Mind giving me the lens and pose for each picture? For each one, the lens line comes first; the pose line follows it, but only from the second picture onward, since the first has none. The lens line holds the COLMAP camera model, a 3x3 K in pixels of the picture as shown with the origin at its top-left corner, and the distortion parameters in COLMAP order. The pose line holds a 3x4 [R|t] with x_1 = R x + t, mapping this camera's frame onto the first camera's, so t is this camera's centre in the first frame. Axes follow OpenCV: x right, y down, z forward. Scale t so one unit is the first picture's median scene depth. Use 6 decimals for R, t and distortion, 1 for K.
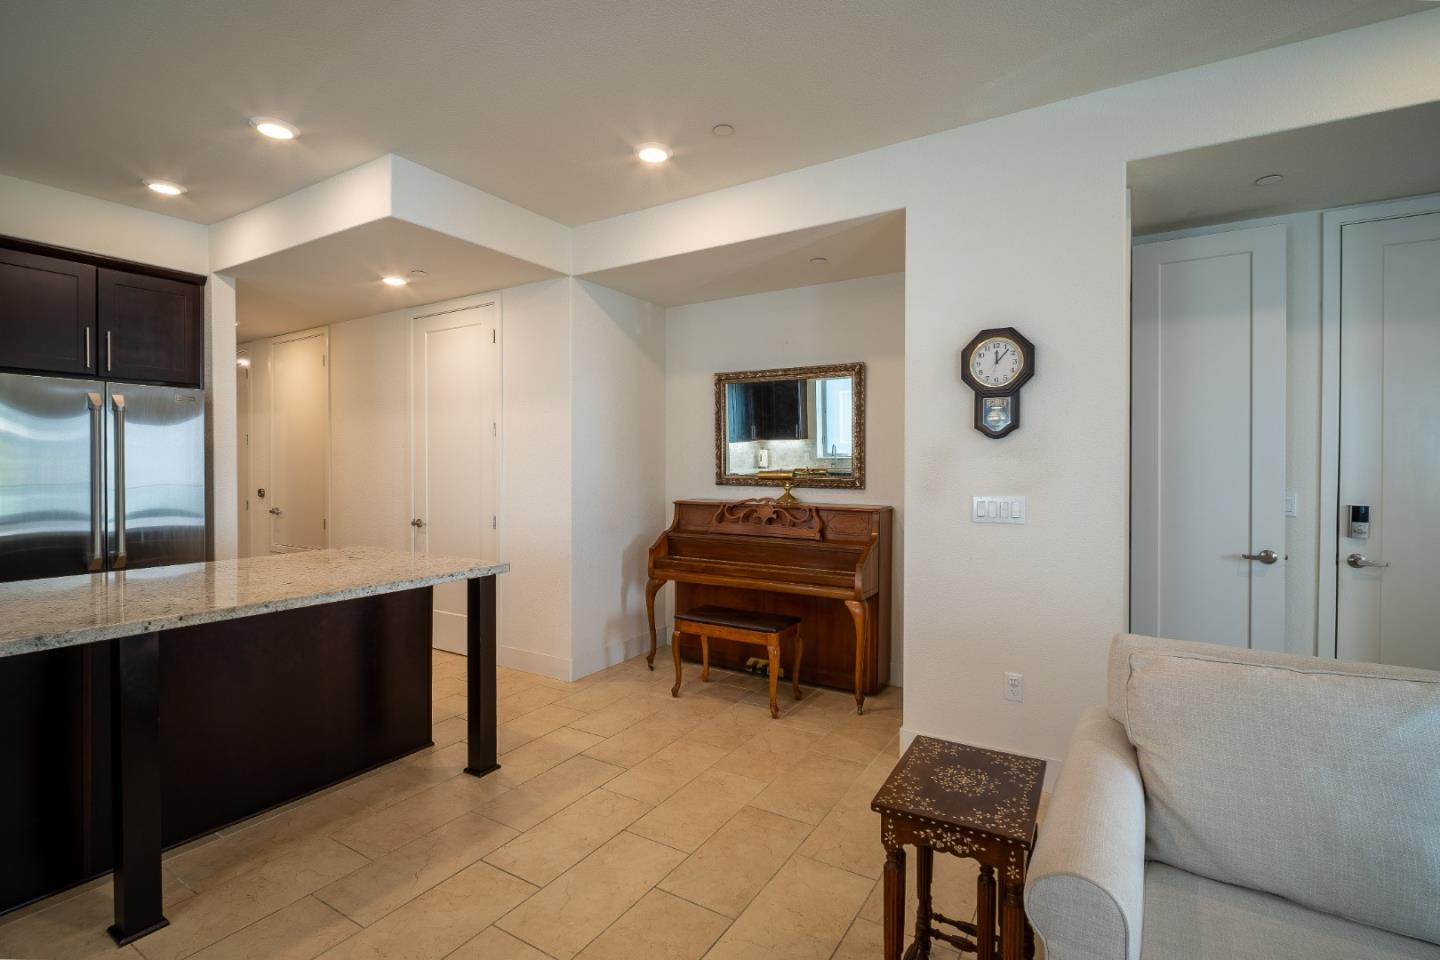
lens RADIAL K [[659.3, 0, 719.0], [0, 659.3, 472.6], [0, 0, 1]] dist [-0.009983, -0.002544]
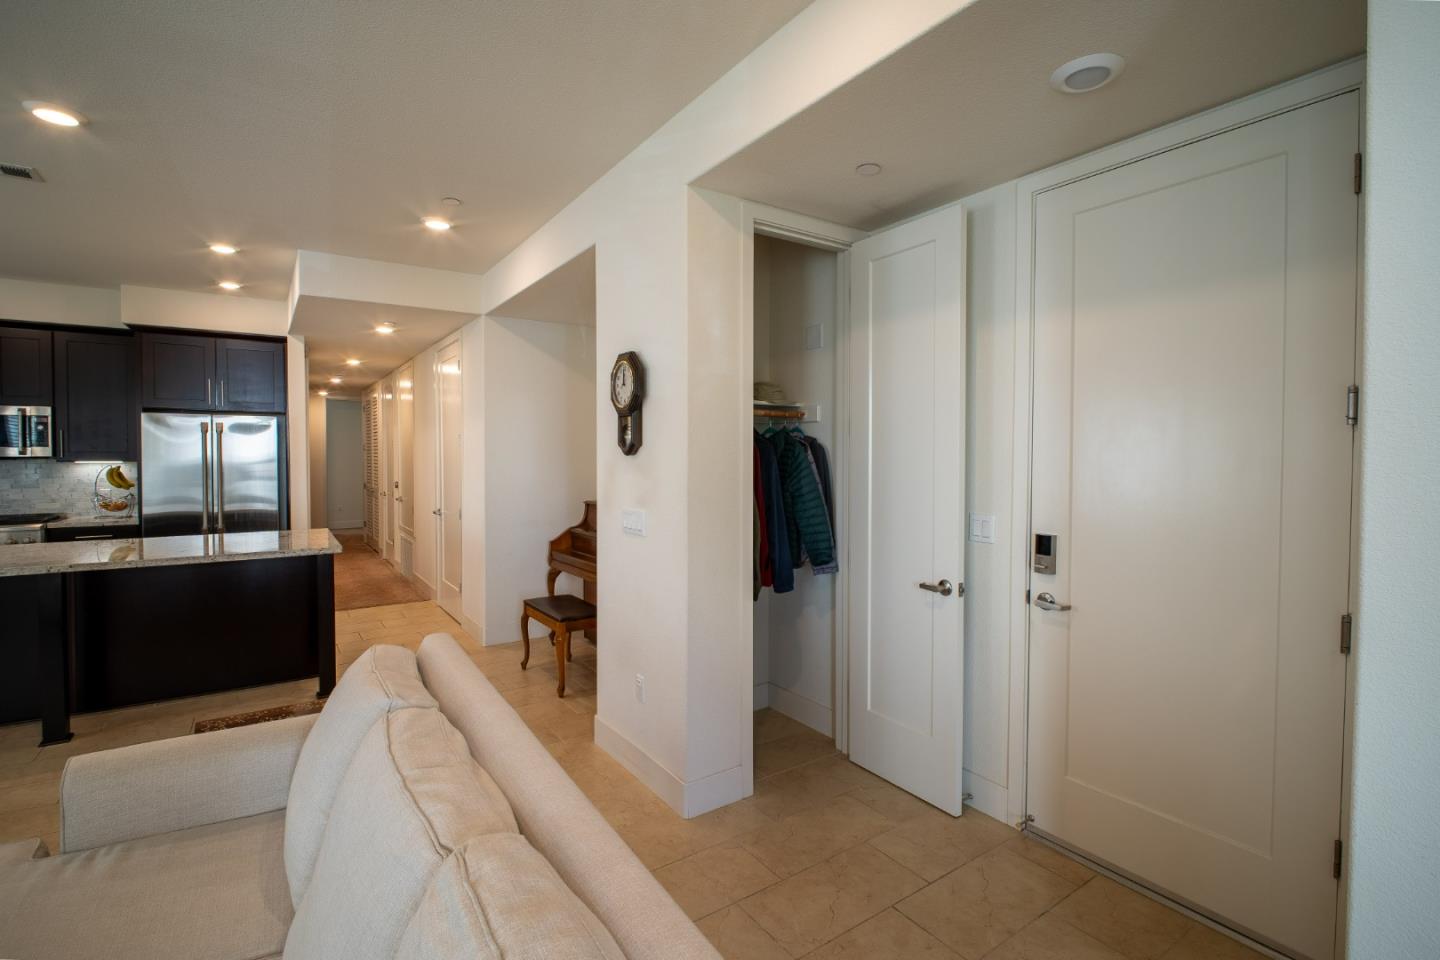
lens RADIAL K [[659.3, 0, 720.3], [0, 659.3, 470.7], [0, 0, 1]] dist [-0.009983, -0.002544]
pose [[0.917823, 0.009732, -0.396871, 0.786519], [-0.005337, 0.999912, 0.012179, -0.032567], [0.396954, -0.009060, 0.917794, 0.059483]]
